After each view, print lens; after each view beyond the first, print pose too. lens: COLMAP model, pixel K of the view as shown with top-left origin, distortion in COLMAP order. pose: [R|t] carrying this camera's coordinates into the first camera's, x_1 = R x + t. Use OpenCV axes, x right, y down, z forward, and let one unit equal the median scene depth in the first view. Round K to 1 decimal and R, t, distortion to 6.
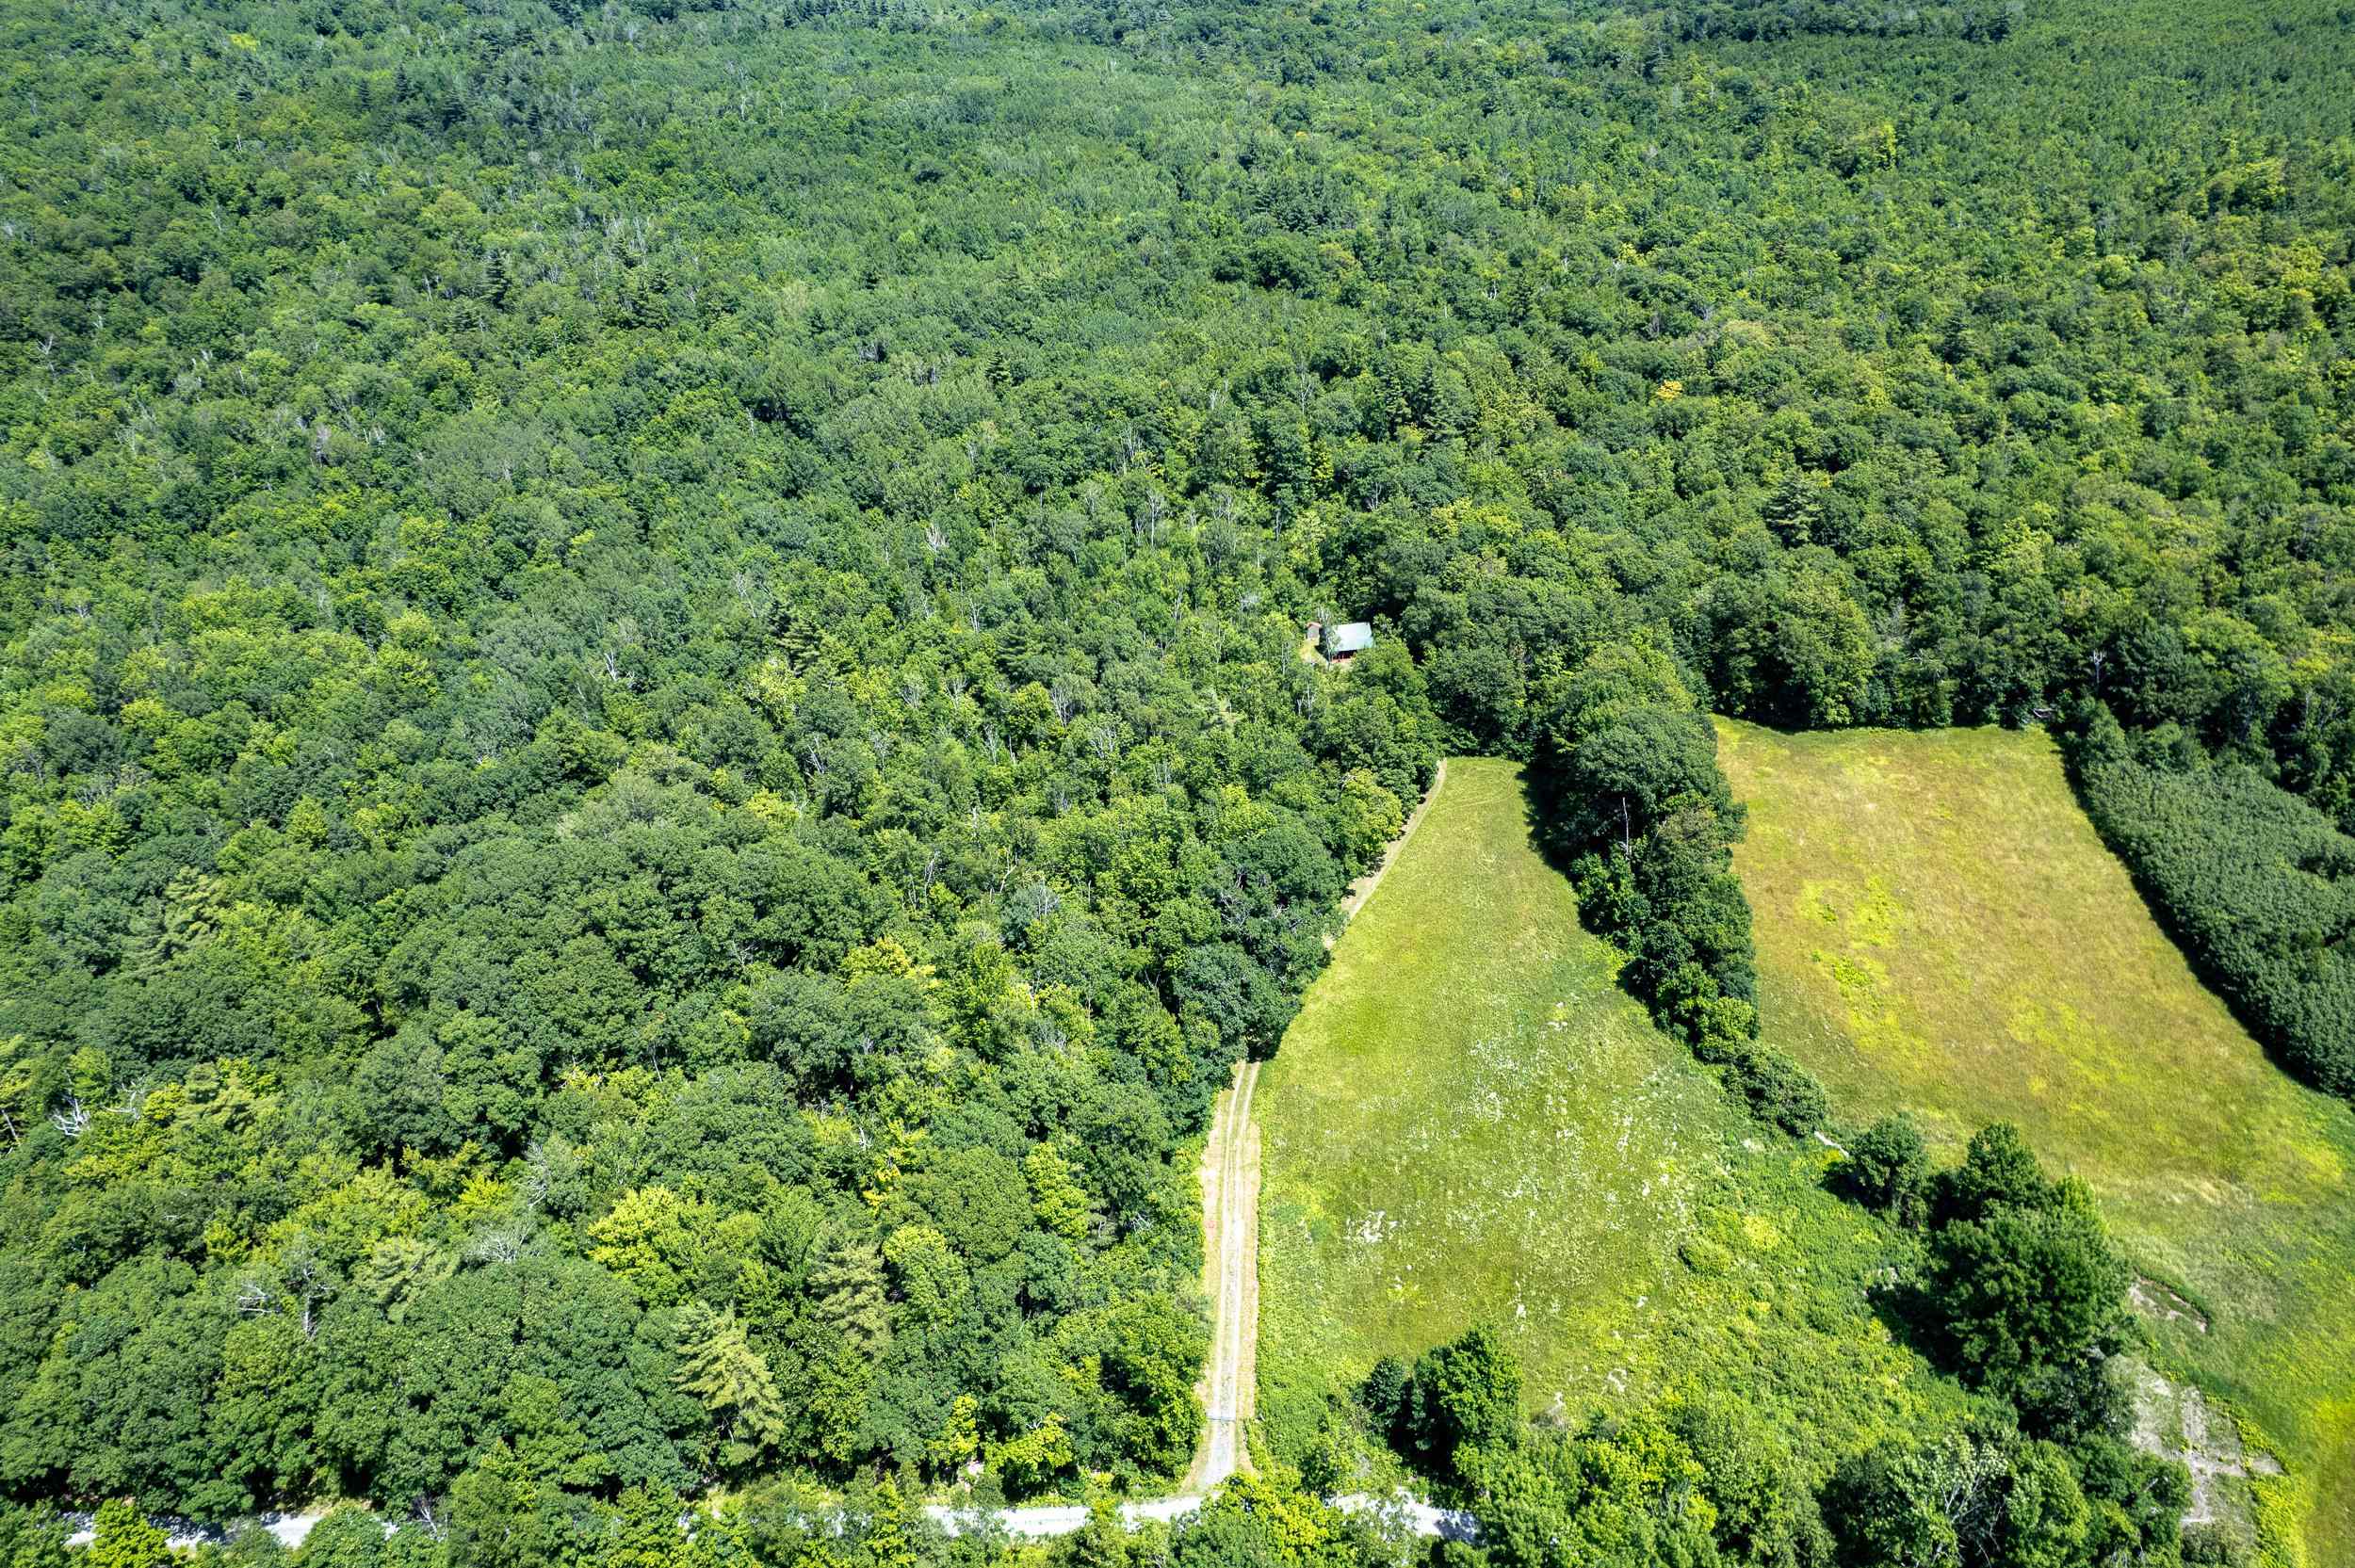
lens RADIAL K [[1505.6, 0, 1177.5], [0, 1505.6, 783.2], [0, 0, 1]] dist [-0.072037, 0.048448]
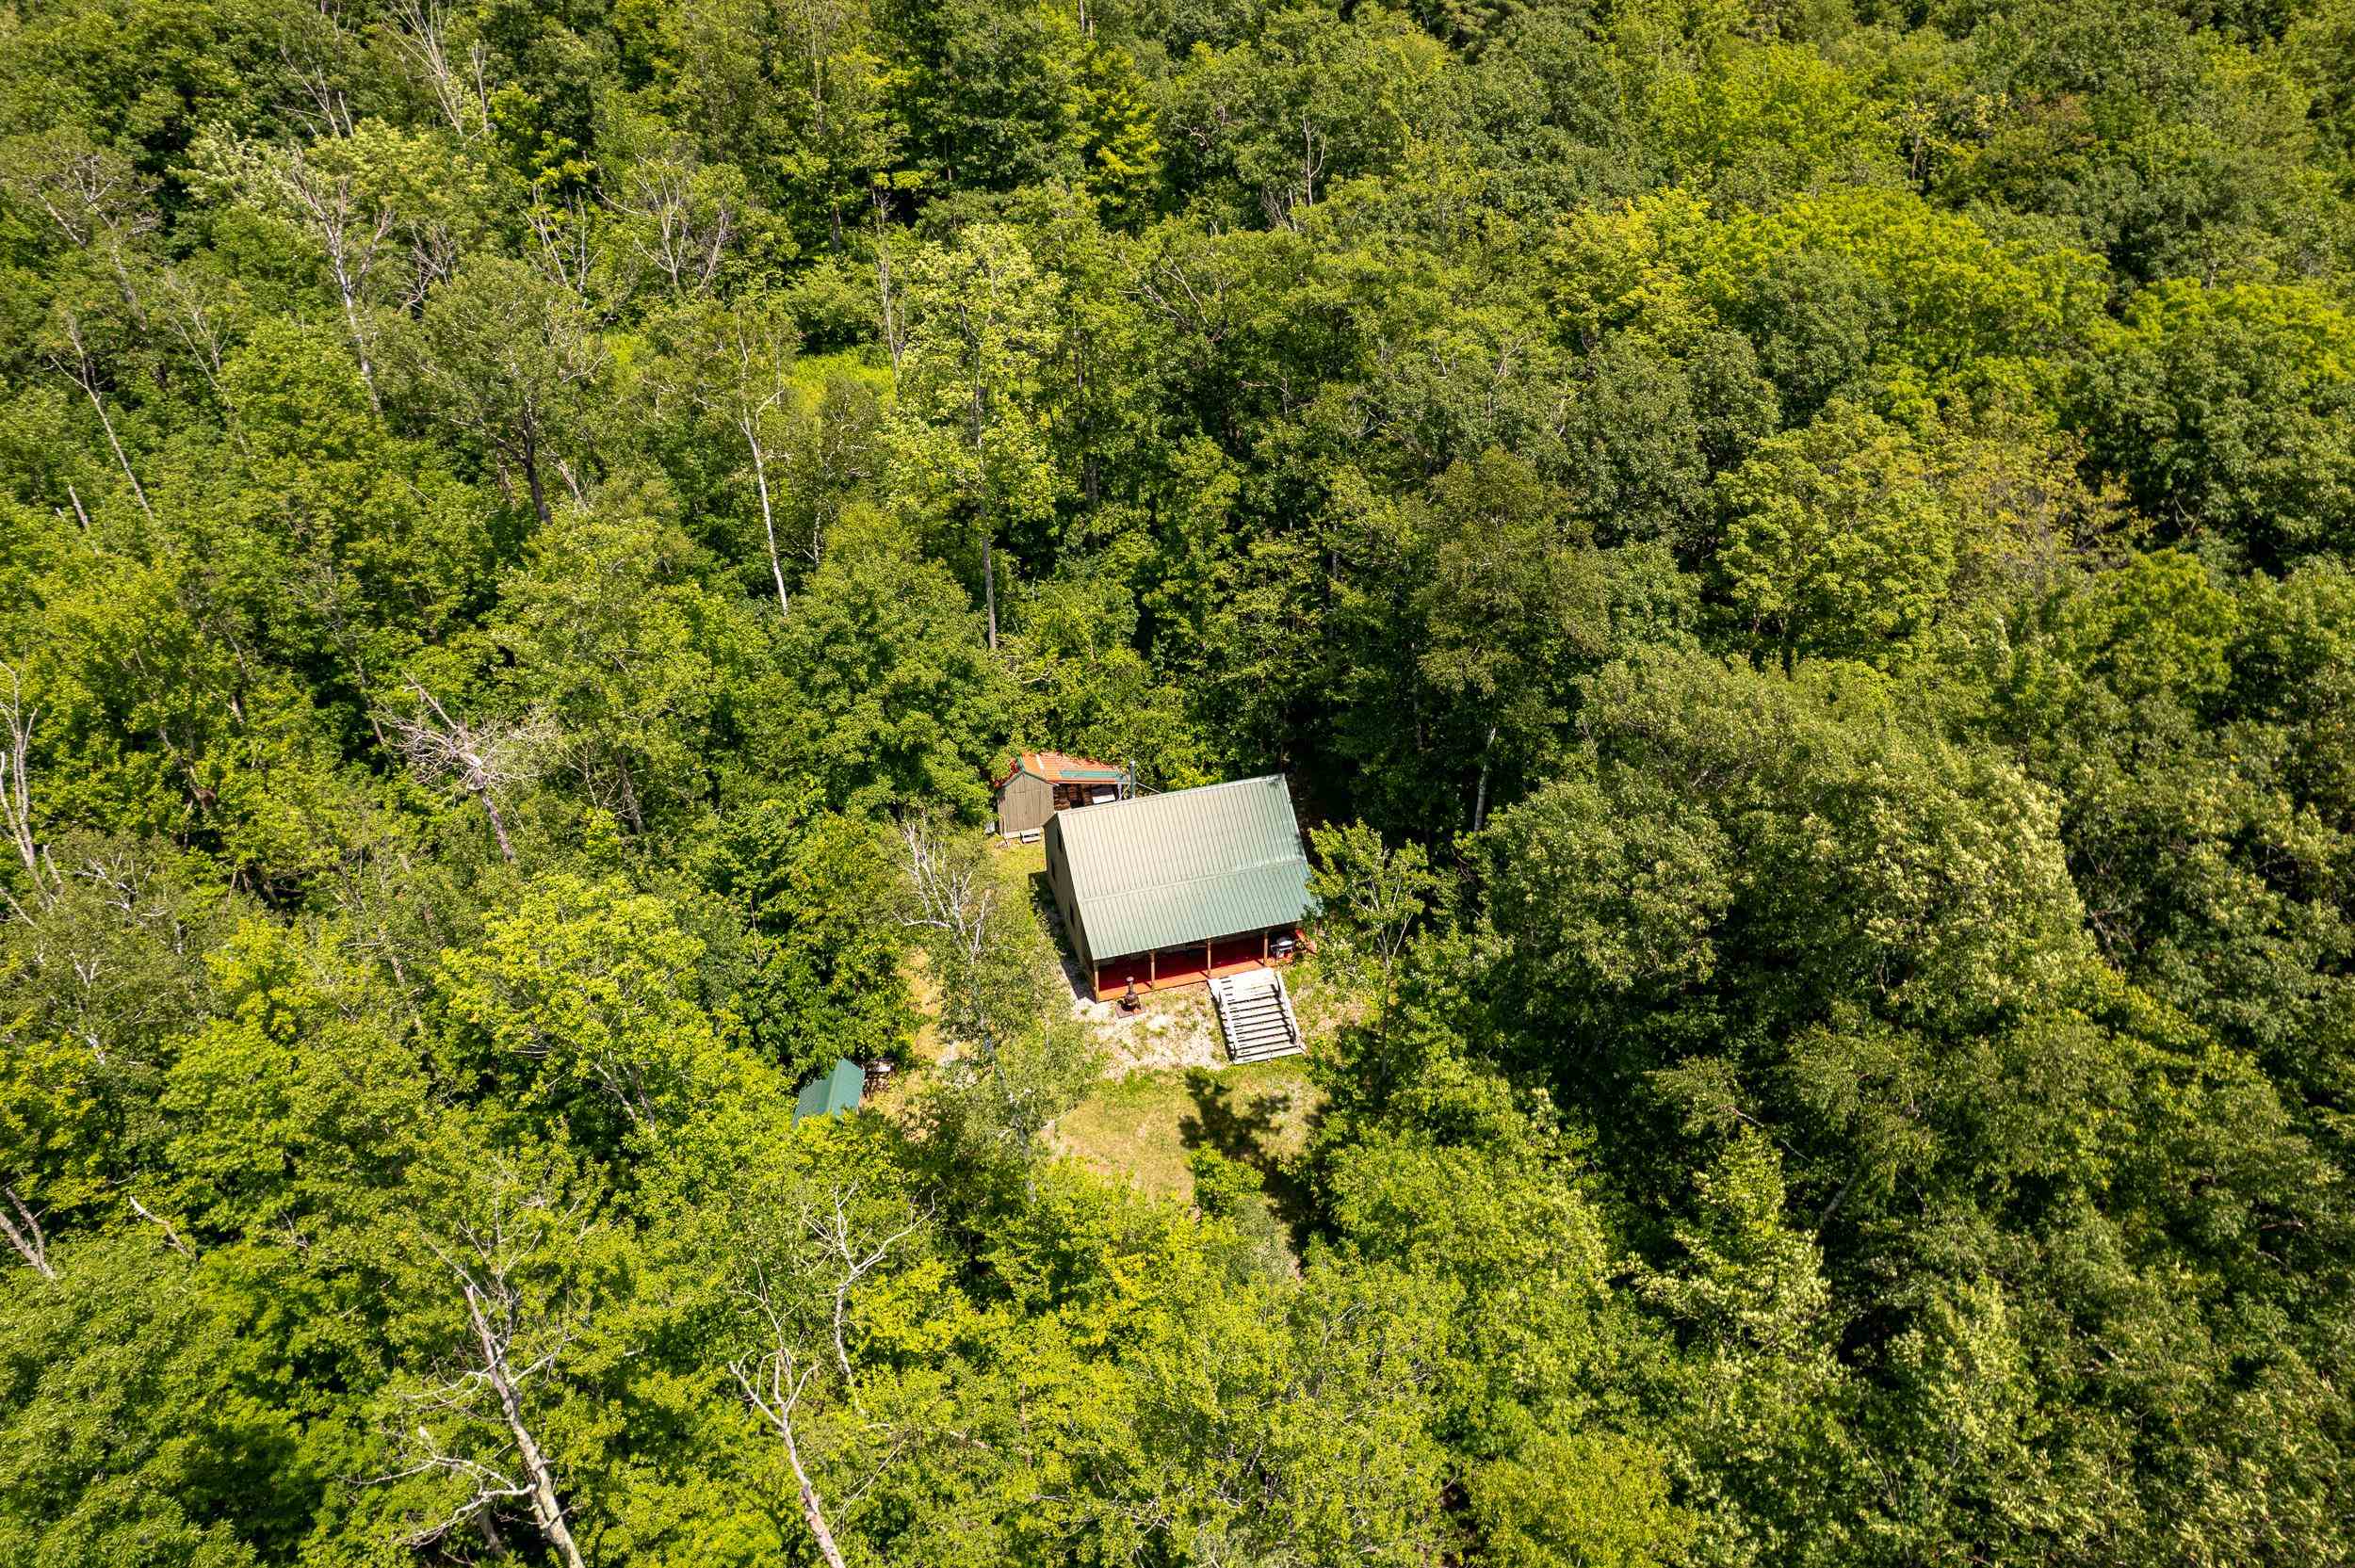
lens RADIAL K [[1505.6, 0, 1178.1], [0, 1505.6, 783.7], [0, 0, 1]] dist [-0.072037, 0.048448]
pose [[0.998693, -0.042581, 0.028272, 0.105303], [0.039983, 0.995420, 0.086836, -0.121835], [-0.031840, -0.085592, 0.995821, 0.788064]]
